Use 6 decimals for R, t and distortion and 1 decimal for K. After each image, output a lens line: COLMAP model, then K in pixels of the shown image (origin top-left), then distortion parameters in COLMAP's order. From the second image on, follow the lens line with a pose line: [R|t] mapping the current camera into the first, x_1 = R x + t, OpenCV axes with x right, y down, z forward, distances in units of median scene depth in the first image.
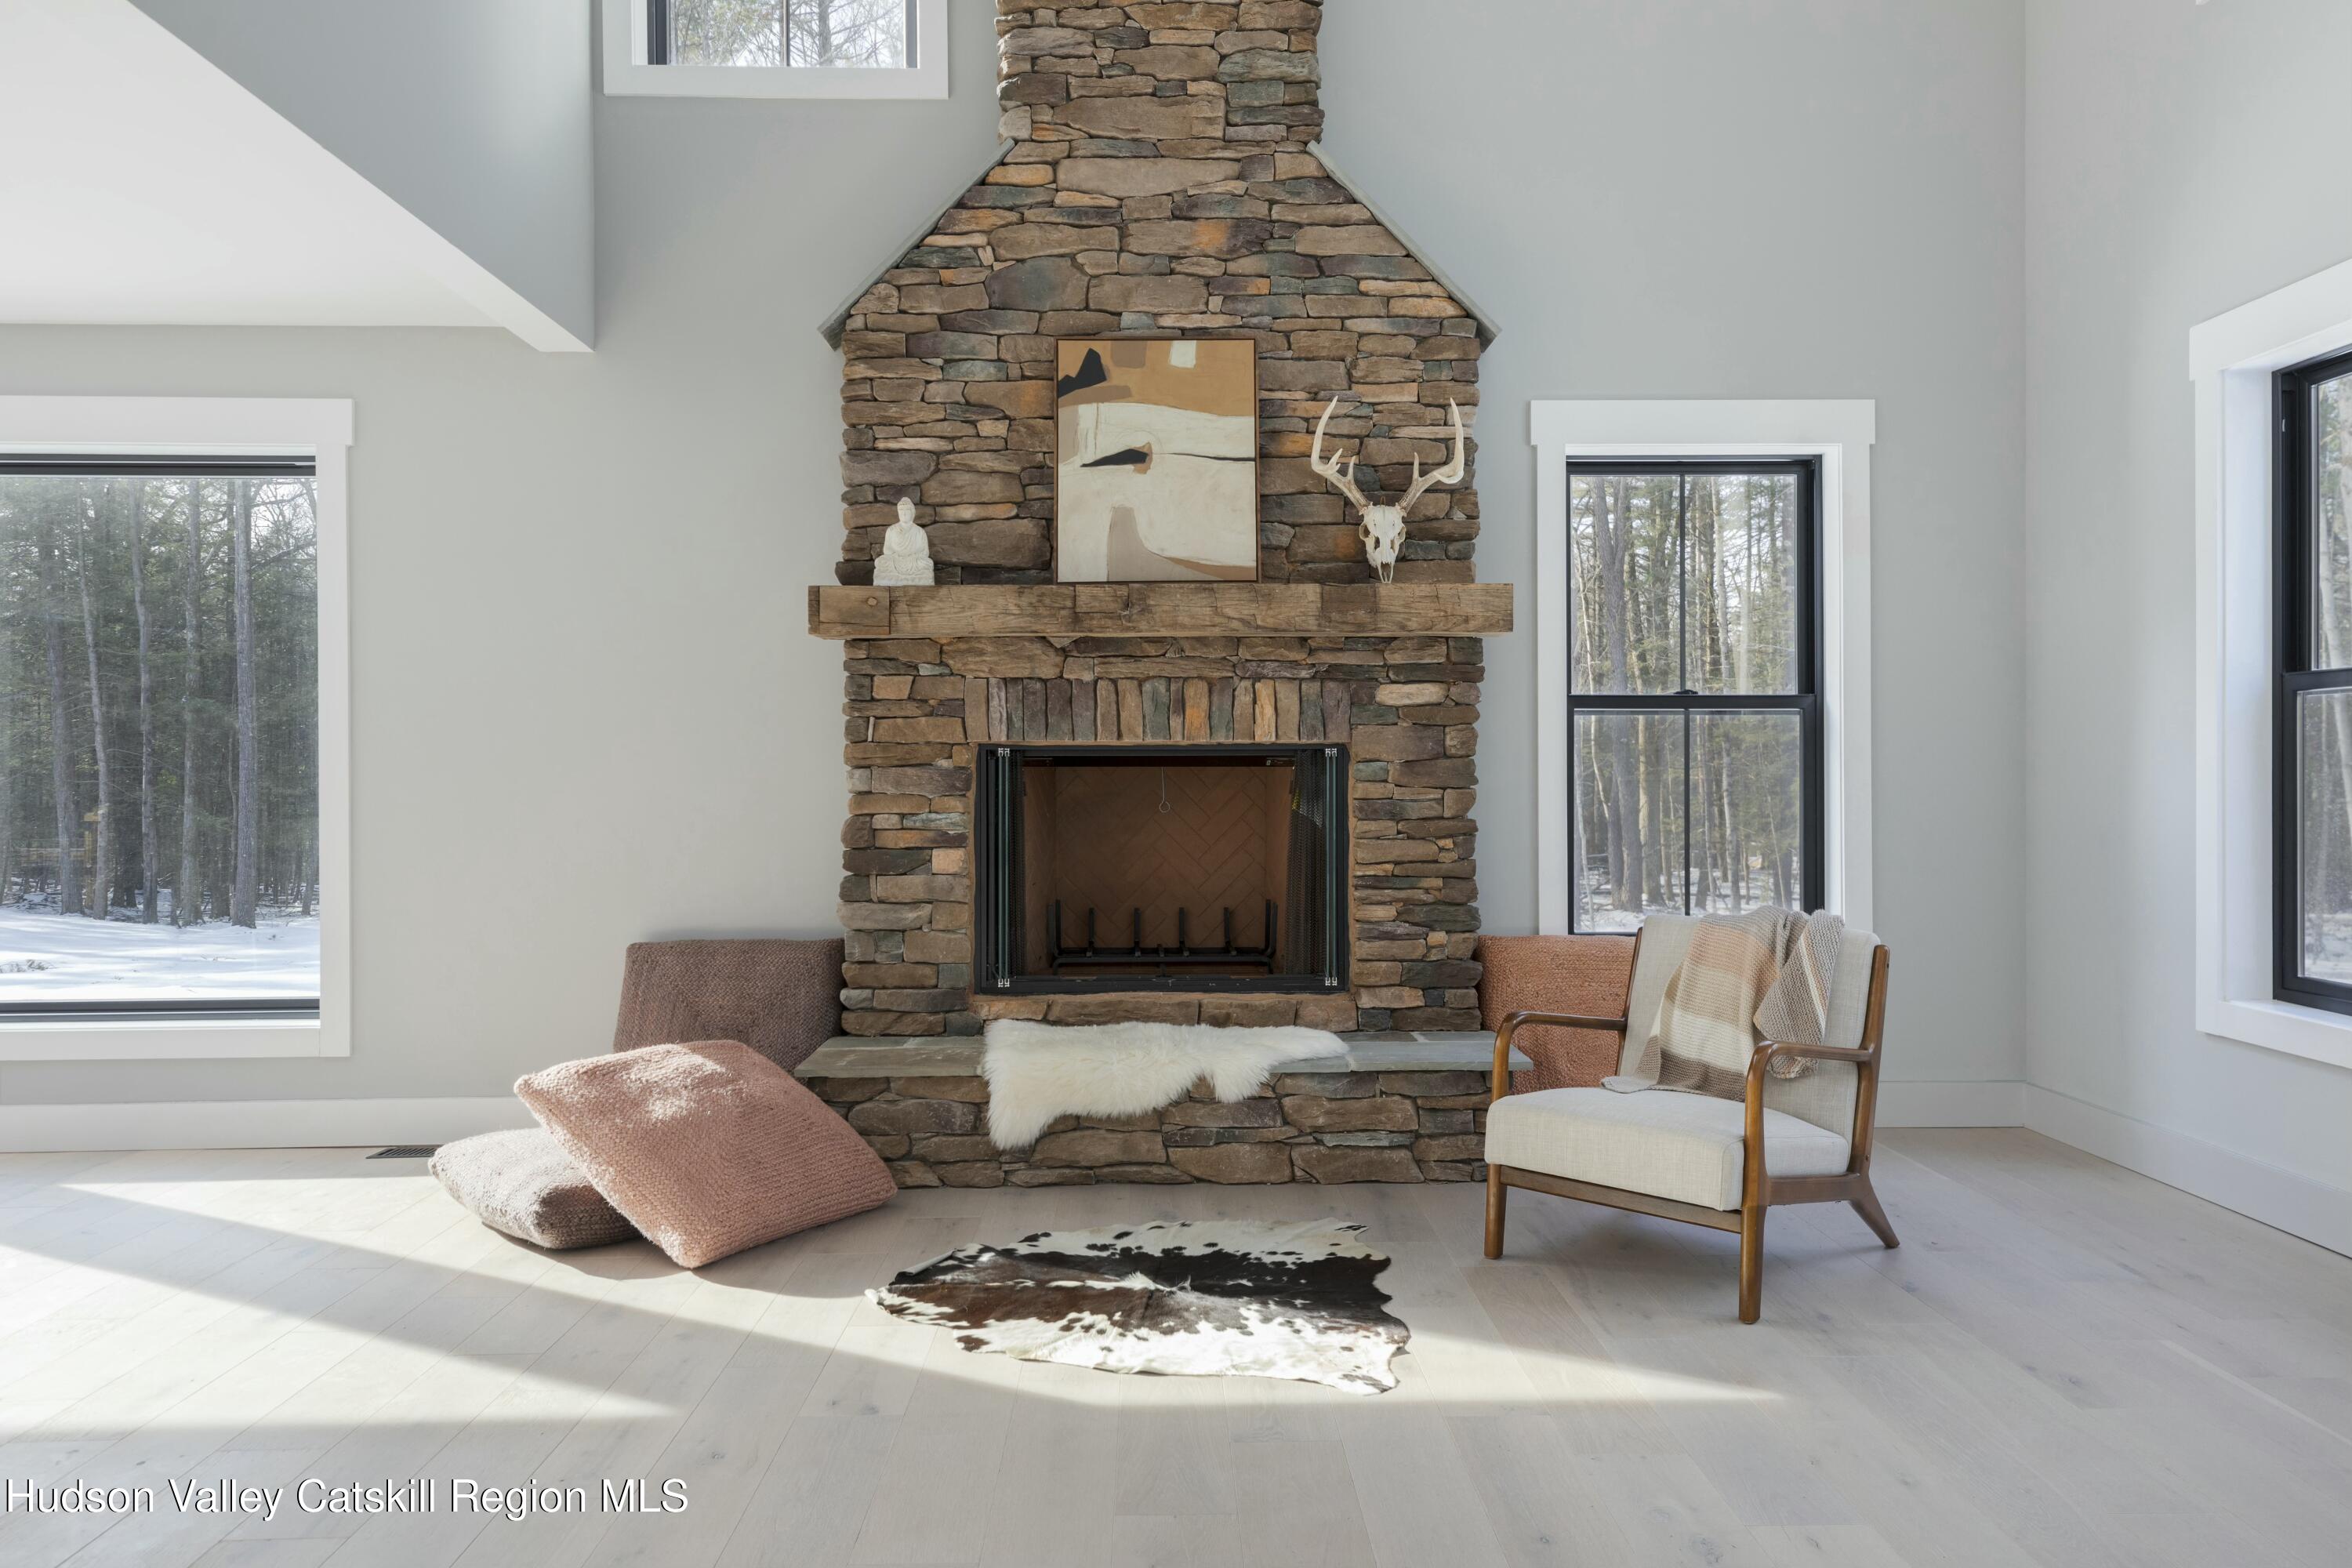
lens RADIAL K [[1604.4, 0, 1176.0], [0, 1604.4, 784.0], [0, 0, 1]] dist [0.013012, 0.002395]
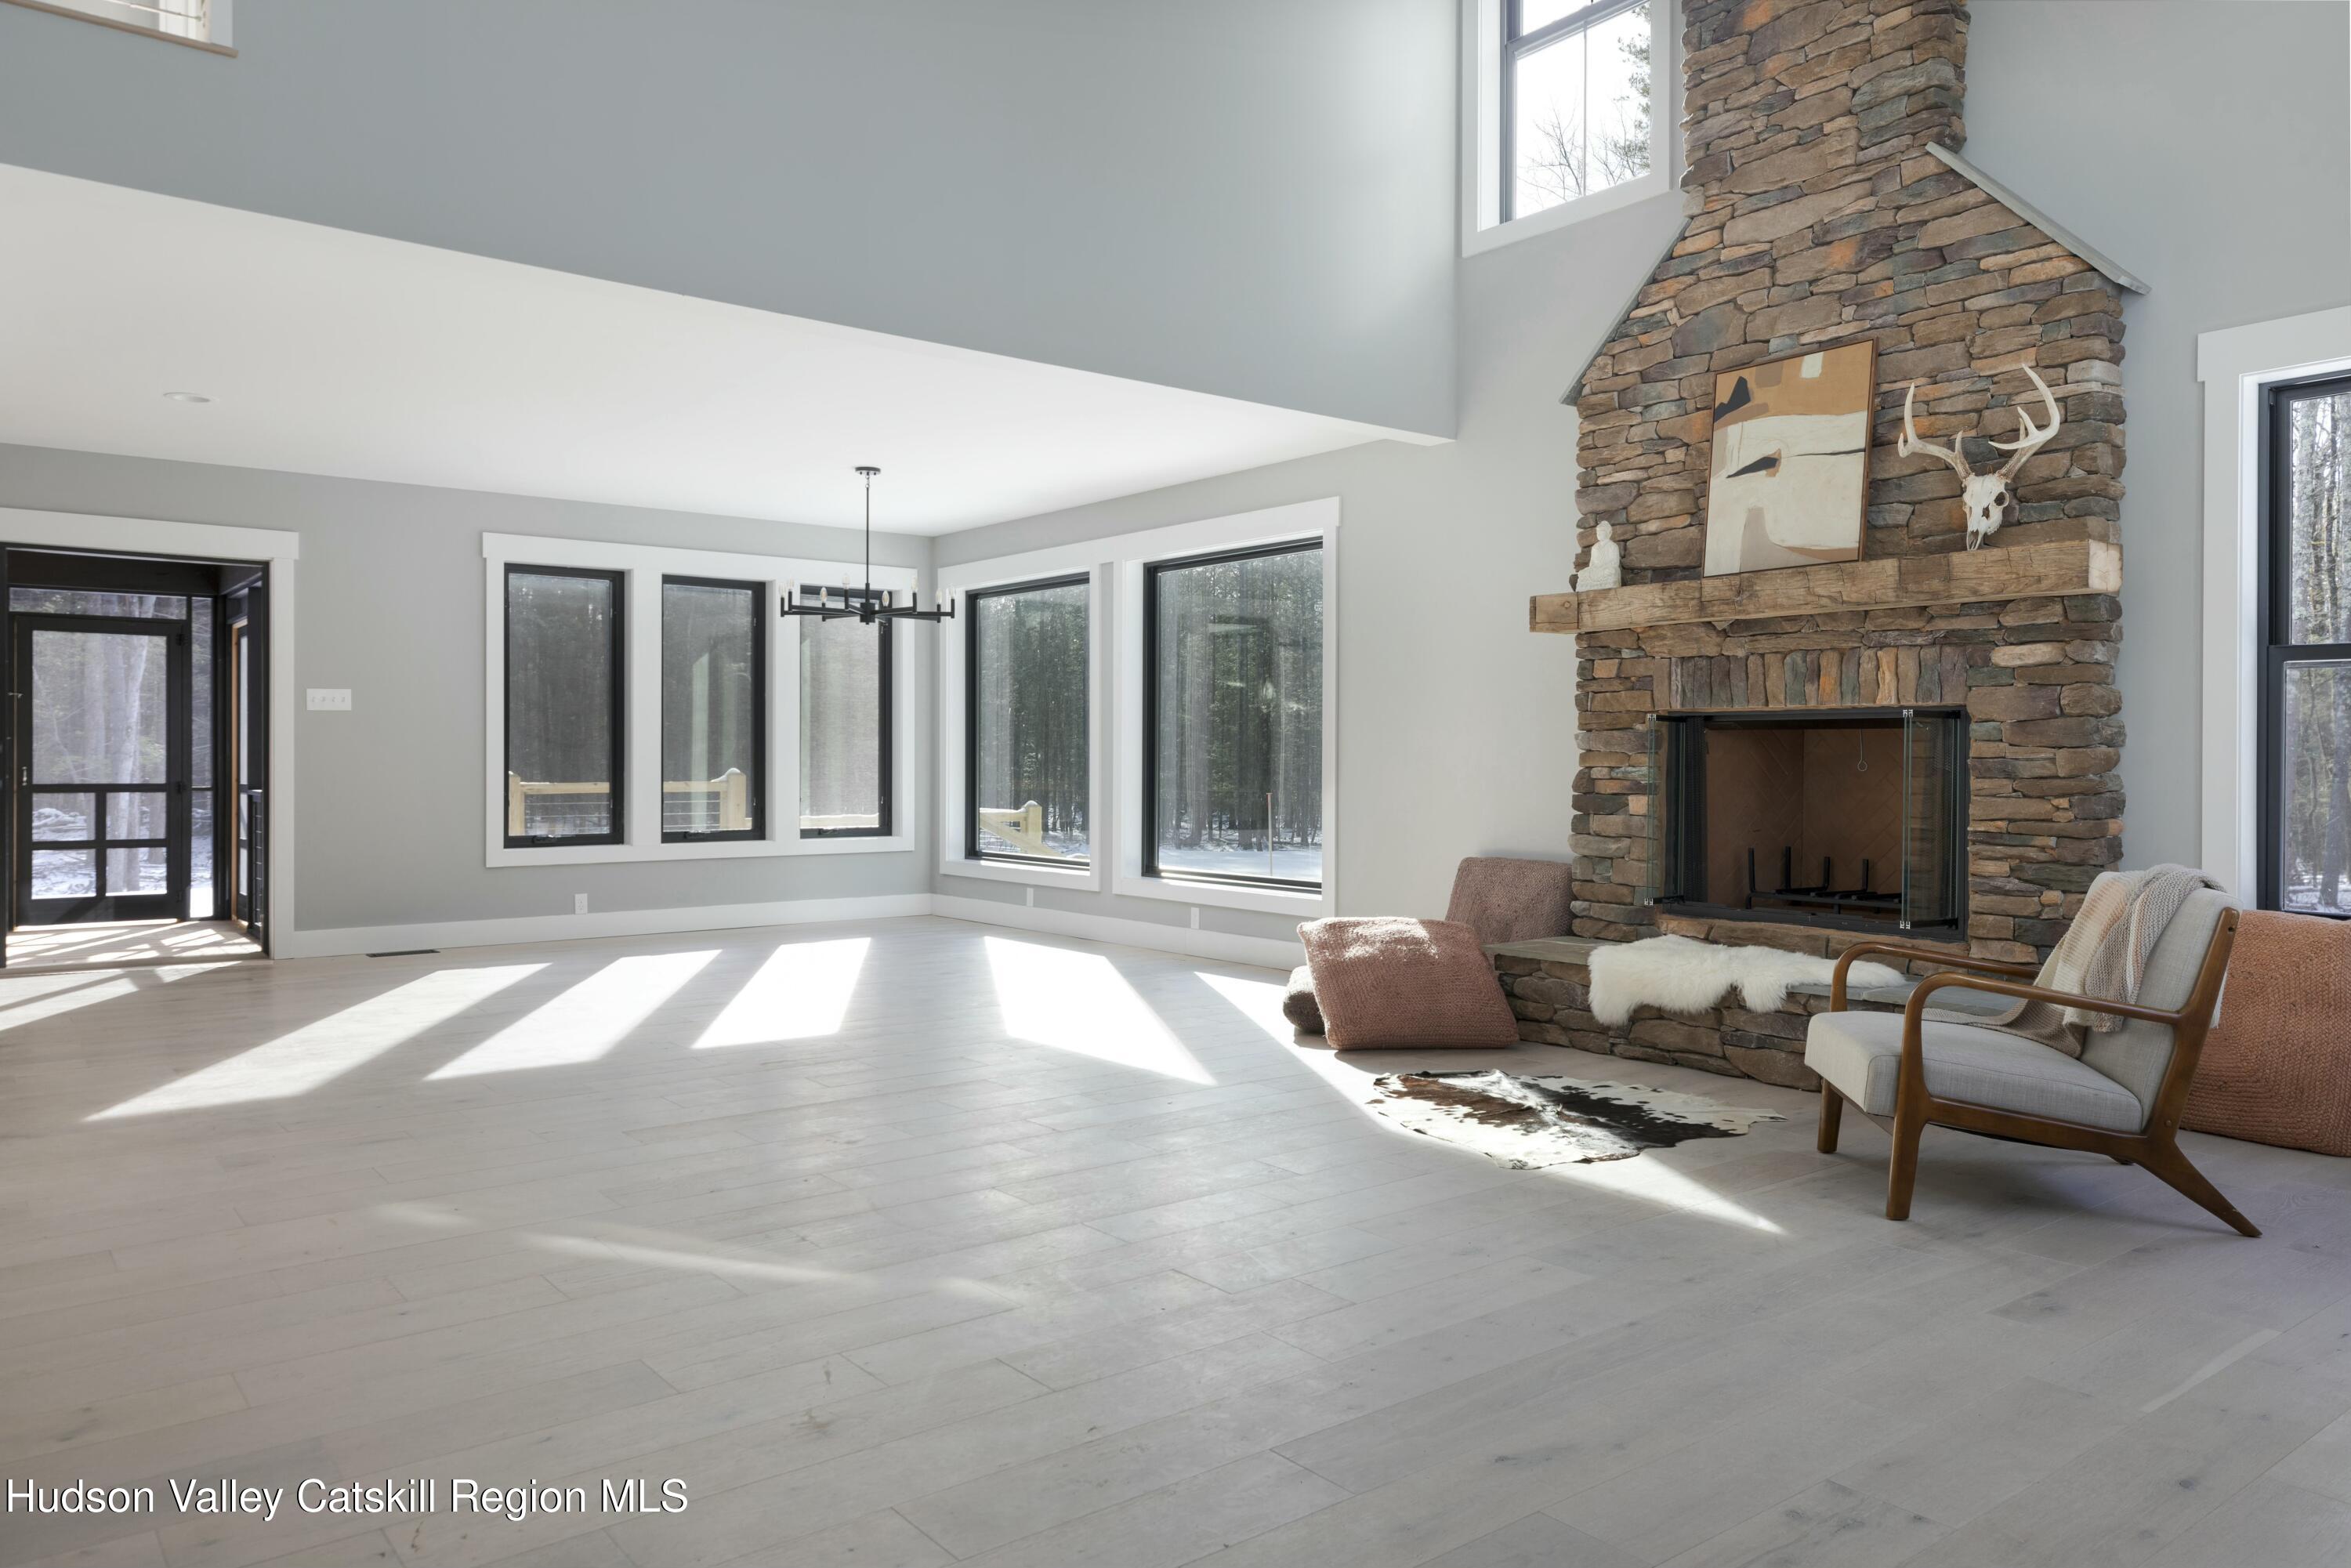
lens RADIAL K [[1618.1, 0, 1175.5], [0, 1618.1, 784.0], [0, 0, 1]] dist [-0.001700, 0.002542]
pose [[0.583218, 0.018360, -0.812108, 0.675674], [-0.010613, 0.999831, 0.014983, 0.016396], [0.812246, -0.000119, 0.583315, -0.036055]]
